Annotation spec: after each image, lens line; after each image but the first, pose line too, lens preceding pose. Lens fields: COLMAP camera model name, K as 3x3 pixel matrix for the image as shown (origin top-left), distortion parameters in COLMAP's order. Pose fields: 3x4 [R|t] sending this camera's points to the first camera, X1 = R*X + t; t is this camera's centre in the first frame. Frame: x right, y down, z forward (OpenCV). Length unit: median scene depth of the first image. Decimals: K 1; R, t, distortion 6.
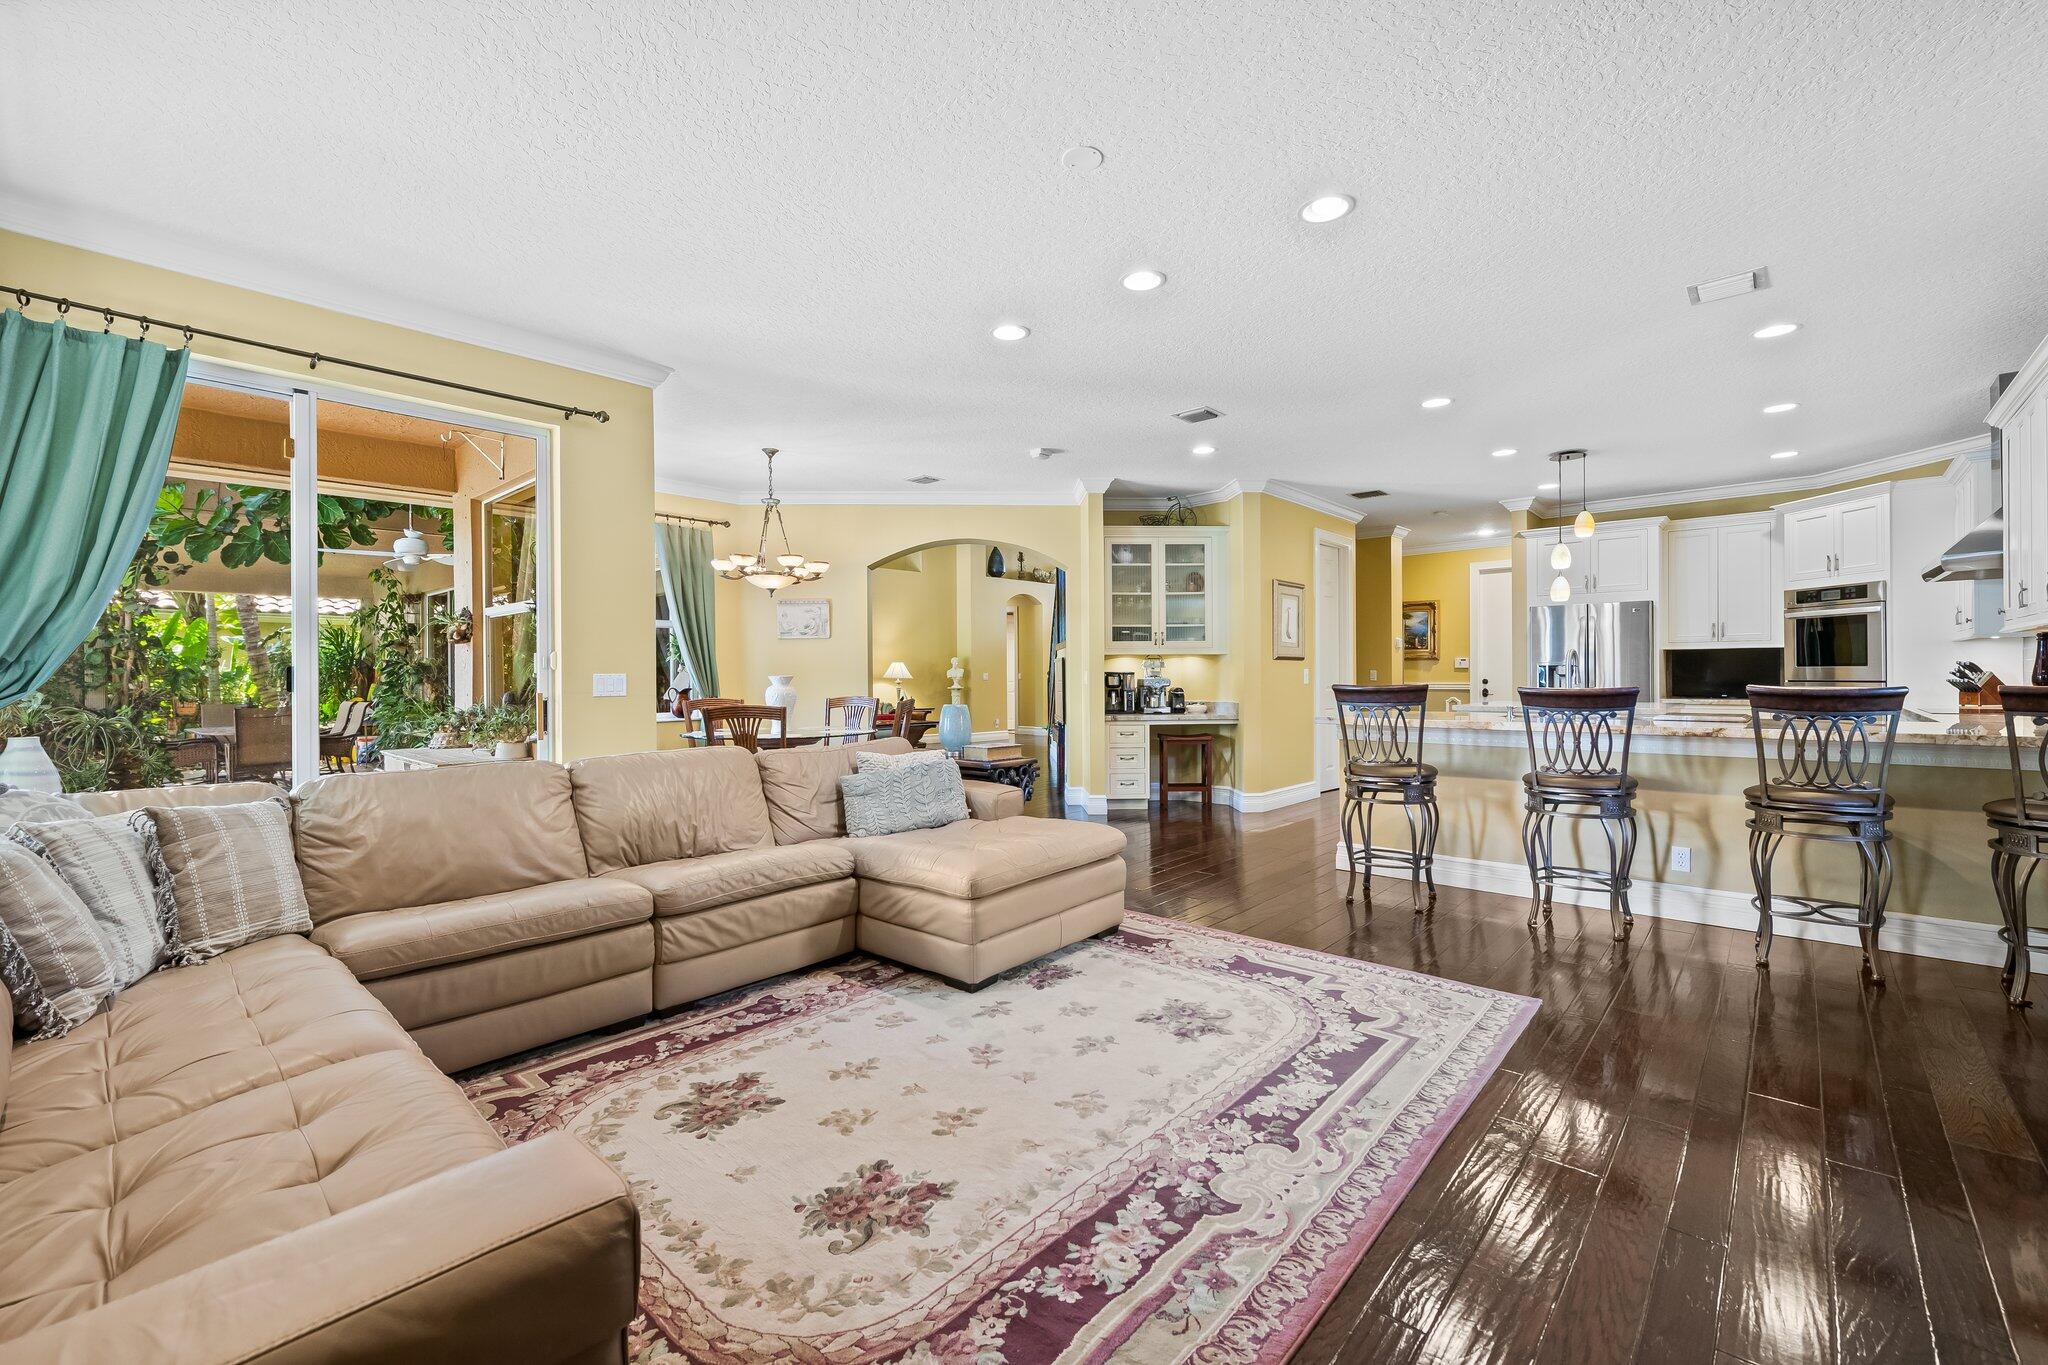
lens RADIAL K [[866.3, 0, 1023.6], [0, 866.3, 673.7], [0, 0, 1]] dist [-0.000957, -0.000449]
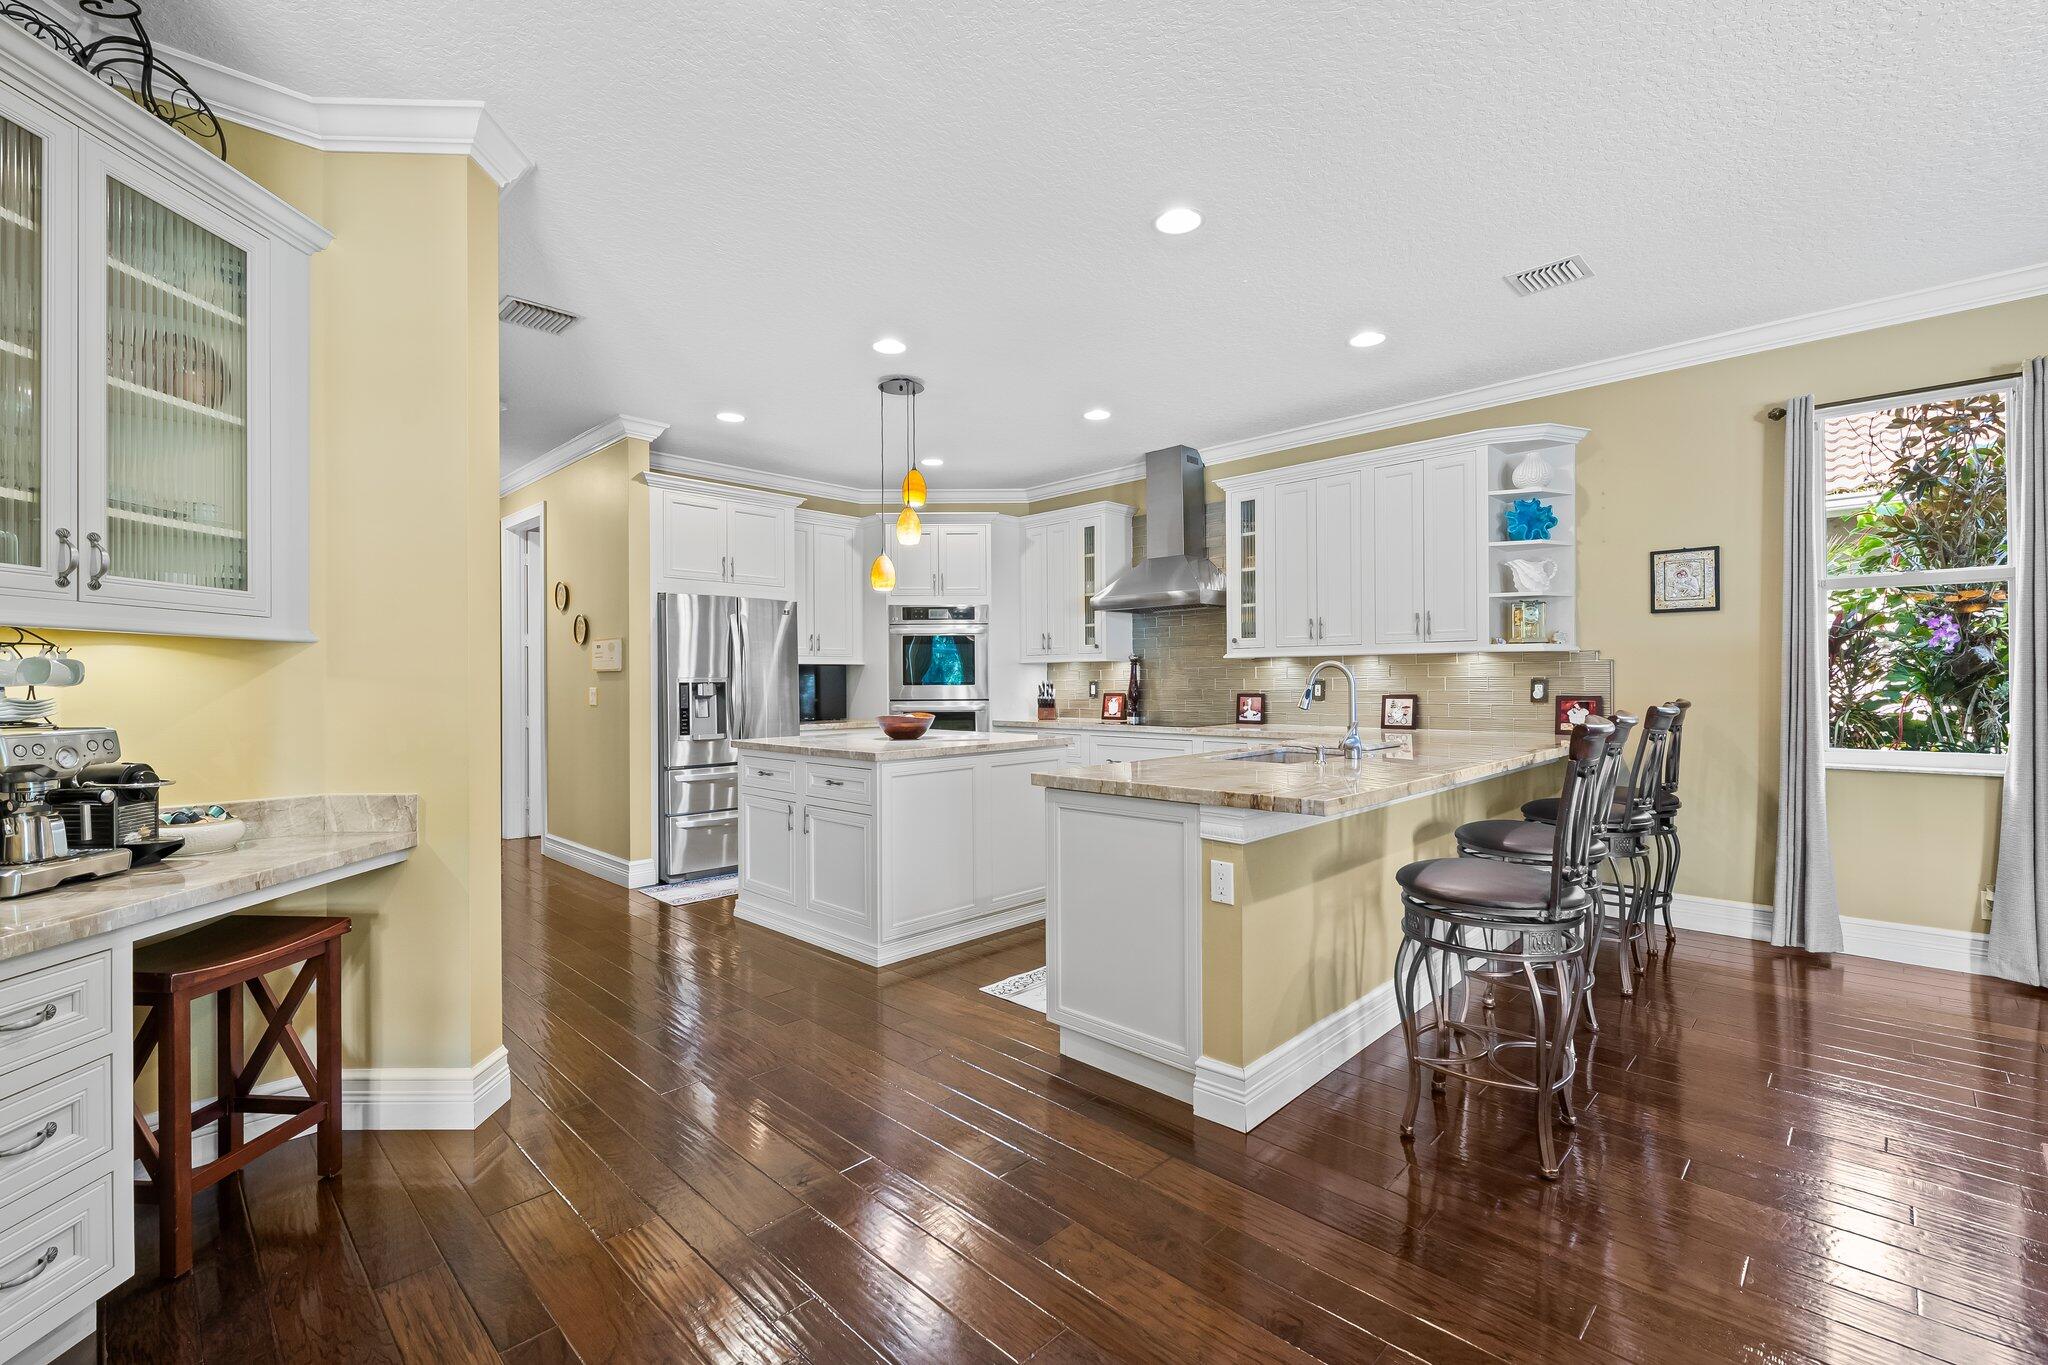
lens RADIAL K [[875.1, 0, 1025.5], [0, 875.1, 675.9], [0, 0, 1]] dist [-0.000486, -0.000464]
pose [[0.041843, 0.012503, 0.999046, -0.075675], [0.005949, 0.999901, -0.012762, -0.004823], [-0.999106, 0.006477, 0.041764, 0.807497]]
